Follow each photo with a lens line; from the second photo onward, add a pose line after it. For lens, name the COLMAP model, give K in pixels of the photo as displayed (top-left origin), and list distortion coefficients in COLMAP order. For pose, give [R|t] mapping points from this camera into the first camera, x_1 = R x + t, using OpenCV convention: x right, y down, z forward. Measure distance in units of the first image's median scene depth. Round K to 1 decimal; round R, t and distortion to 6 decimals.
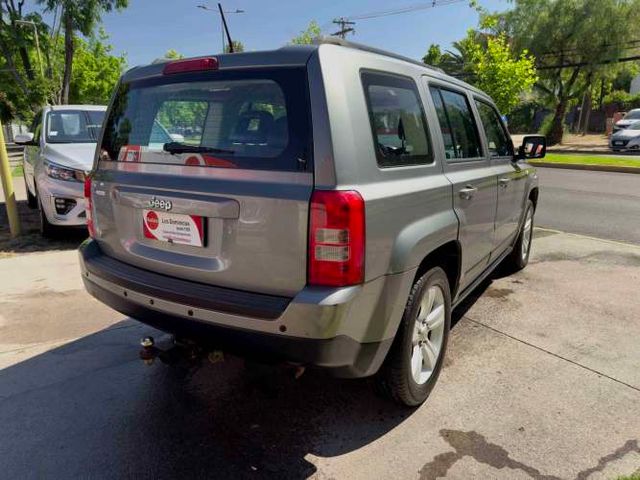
lens RADIAL K [[456.7, 0, 319.5], [0, 456.7, 241.2], [0, 0, 1]] dist [0.002994, -0.004252]
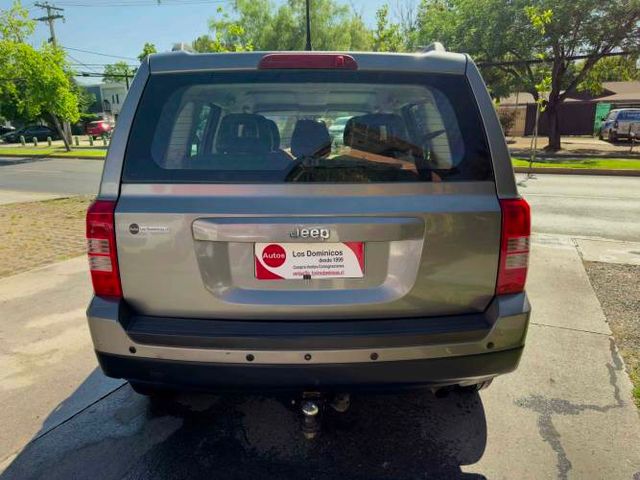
lens RADIAL K [[456.7, 0, 319.5], [0, 456.7, 238.4], [0, 0, 1]] dist [0.002994, -0.004252]
pose [[0.826475, -0.124774, 0.548972, -0.727013], [0.129766, 0.991094, 0.029900, -0.088143], [-0.547813, 0.046526, 0.835306, 0.309476]]
